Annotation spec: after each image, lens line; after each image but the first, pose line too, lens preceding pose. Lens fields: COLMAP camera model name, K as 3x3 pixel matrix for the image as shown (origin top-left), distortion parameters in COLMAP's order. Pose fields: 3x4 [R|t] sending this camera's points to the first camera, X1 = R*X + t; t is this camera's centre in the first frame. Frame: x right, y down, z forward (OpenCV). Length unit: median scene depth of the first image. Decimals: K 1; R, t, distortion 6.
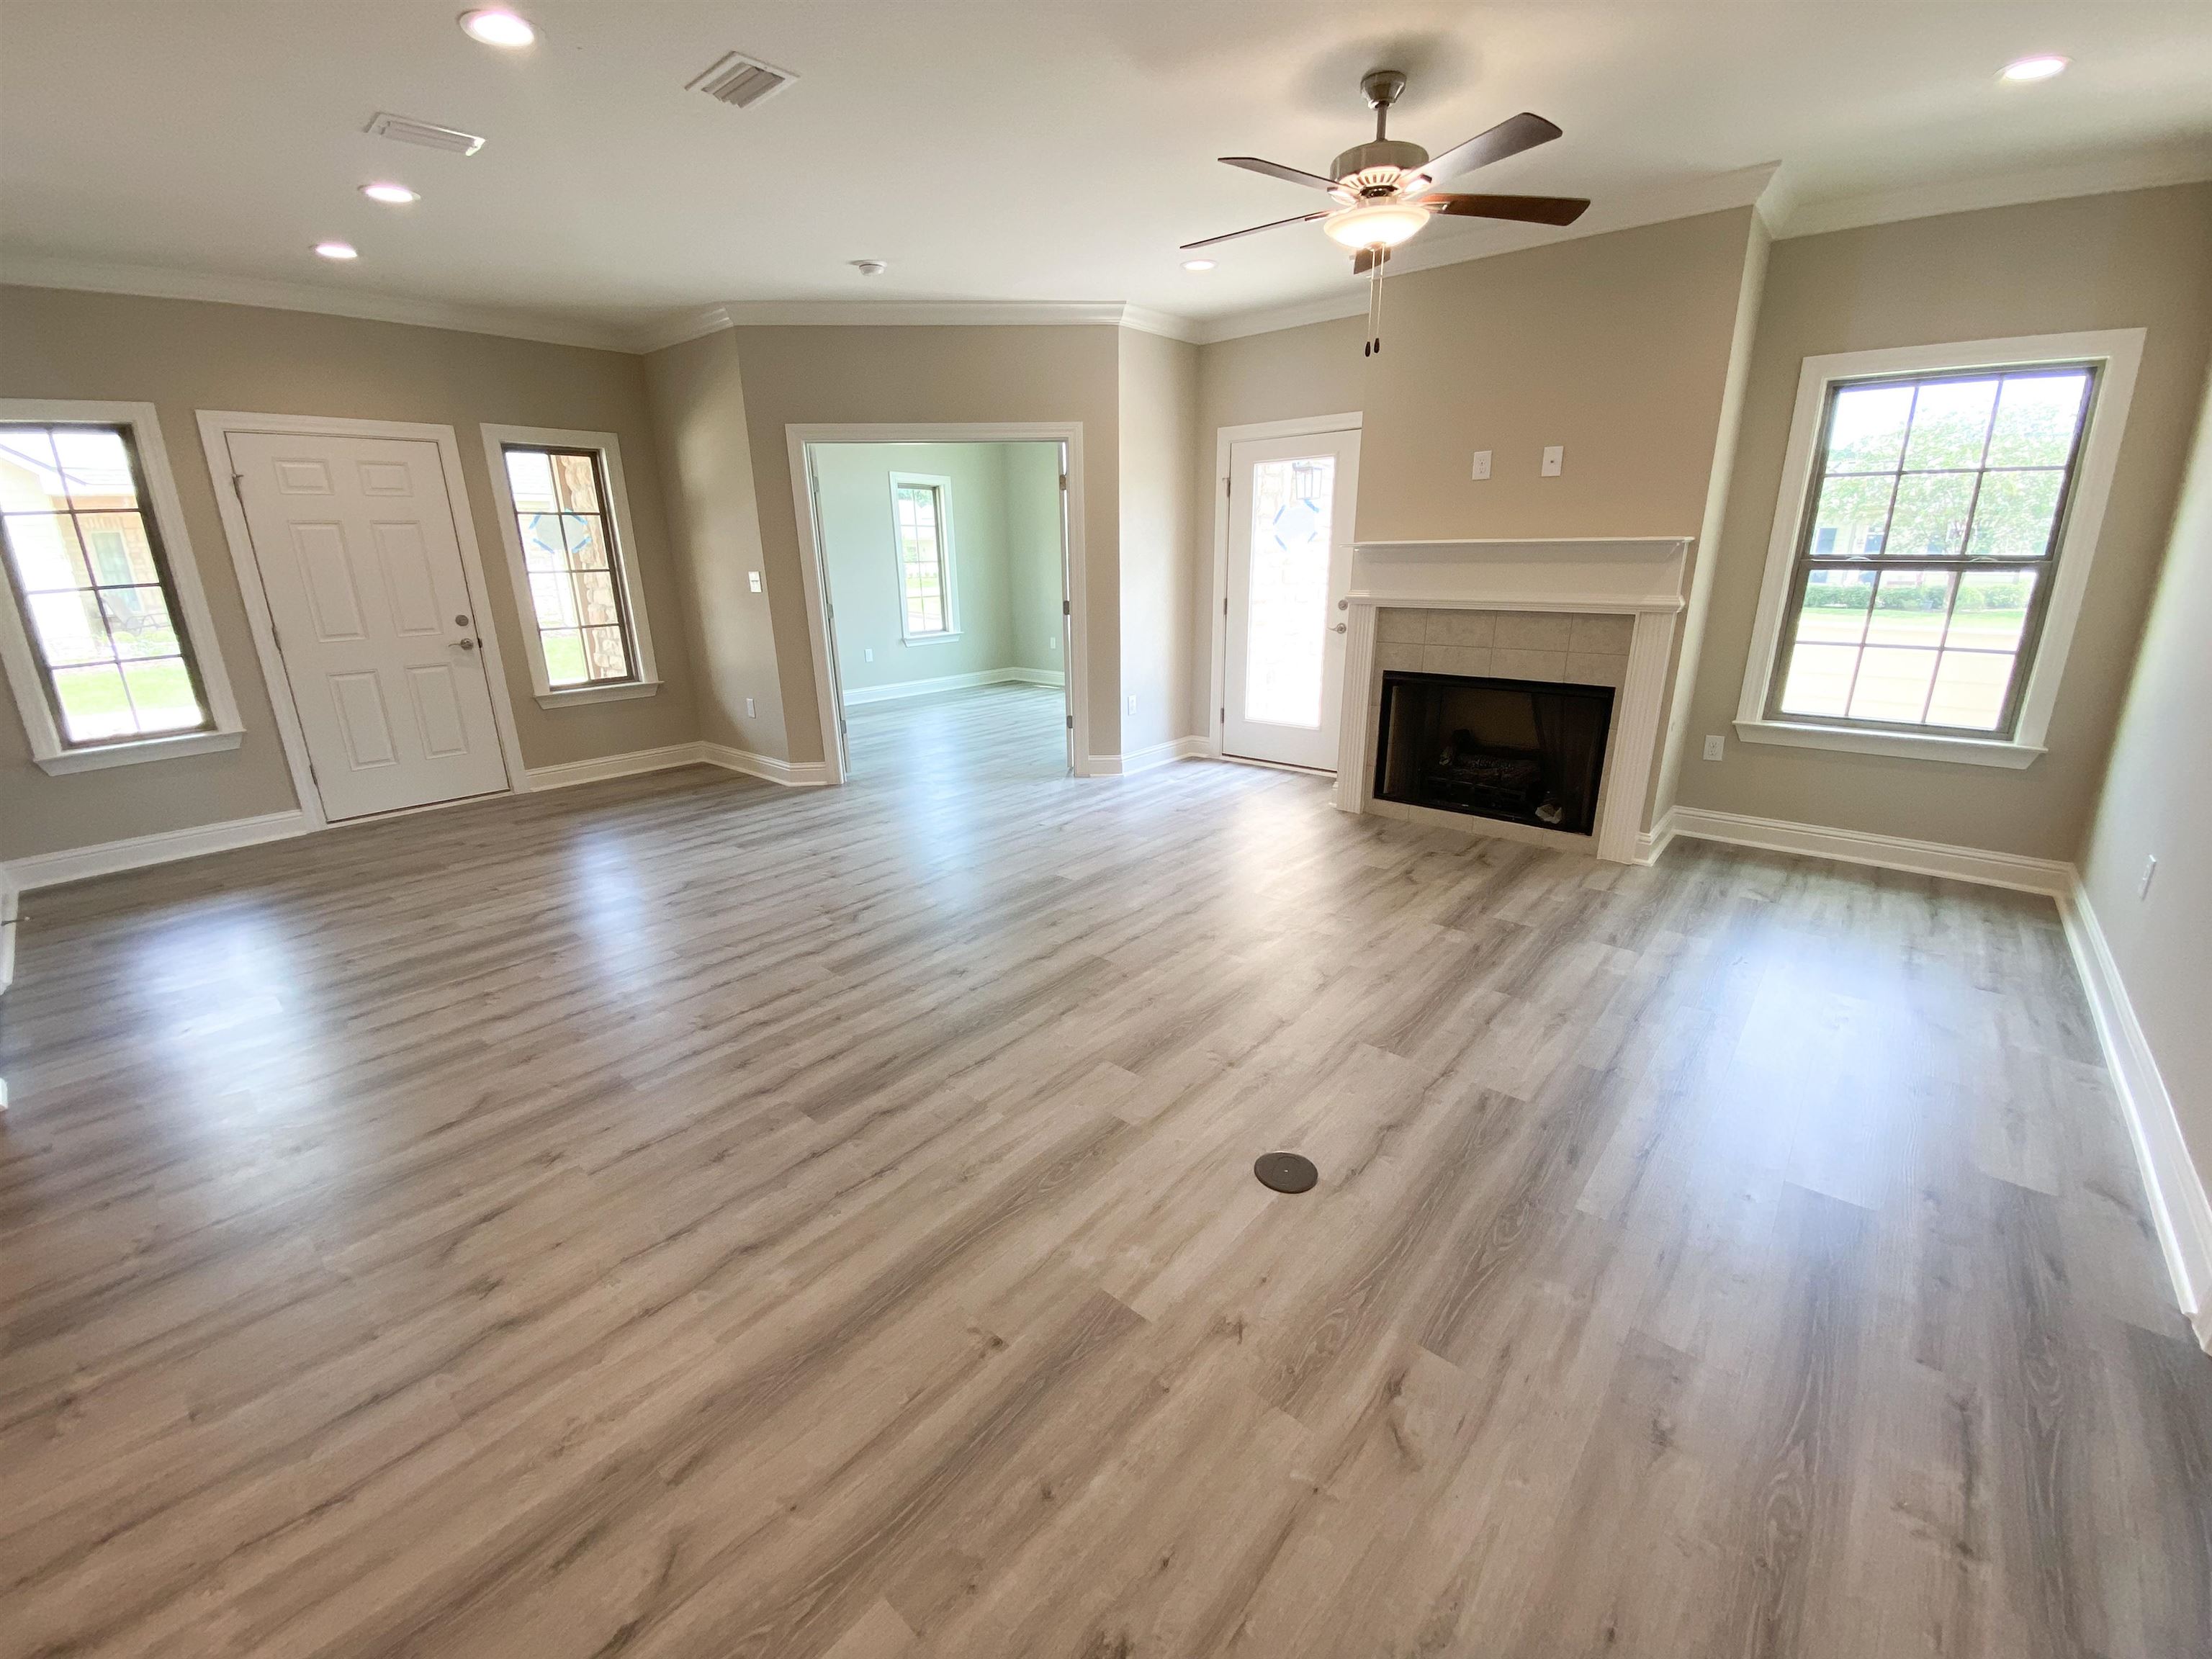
lens RADIAL K [[898.3, 0, 1106.0], [0, 898.3, 829.5], [0, 0, 1]] dist [0.013666, -0.017527]
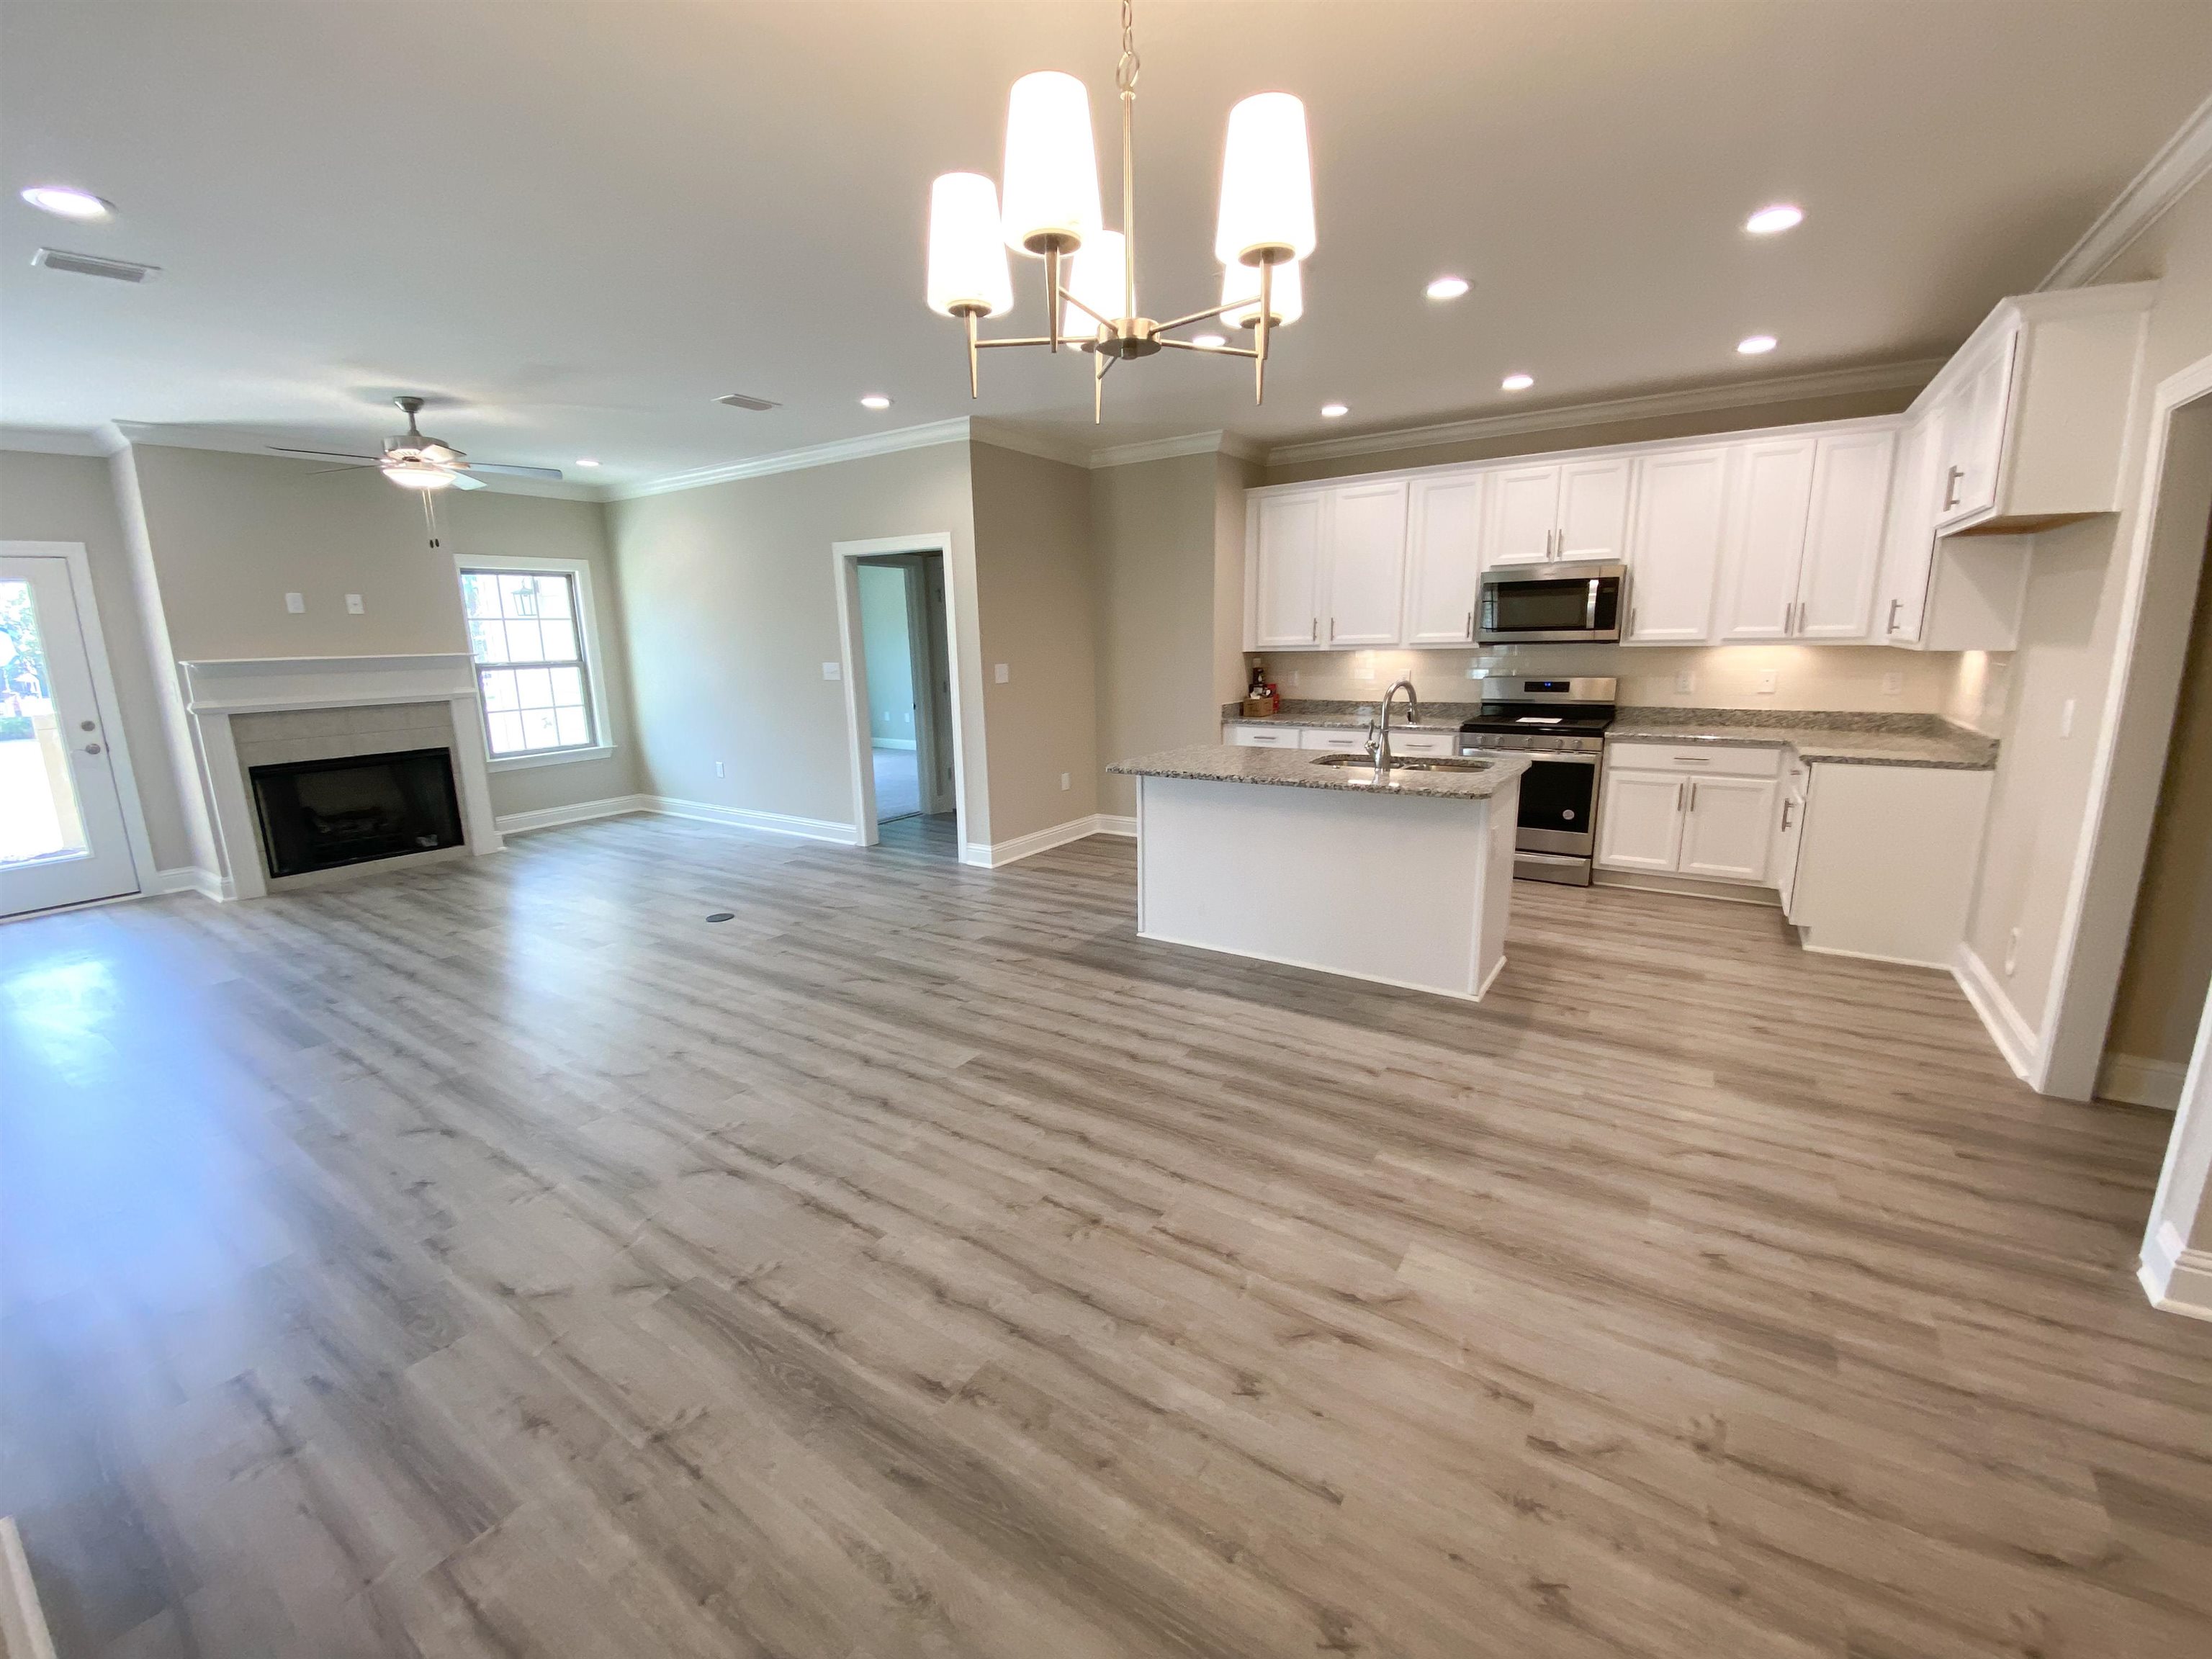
lens RADIAL K [[907.3, 0, 1106.0], [0, 907.3, 829.5], [0, 0, 1]] dist [0.000361, 0.000043]
pose [[-0.128239, -0.193910, 0.972602, -1.300959], [0.316457, 0.921431, 0.225433, -0.023340], [-0.939899, 0.336696, -0.056799, 0.077083]]
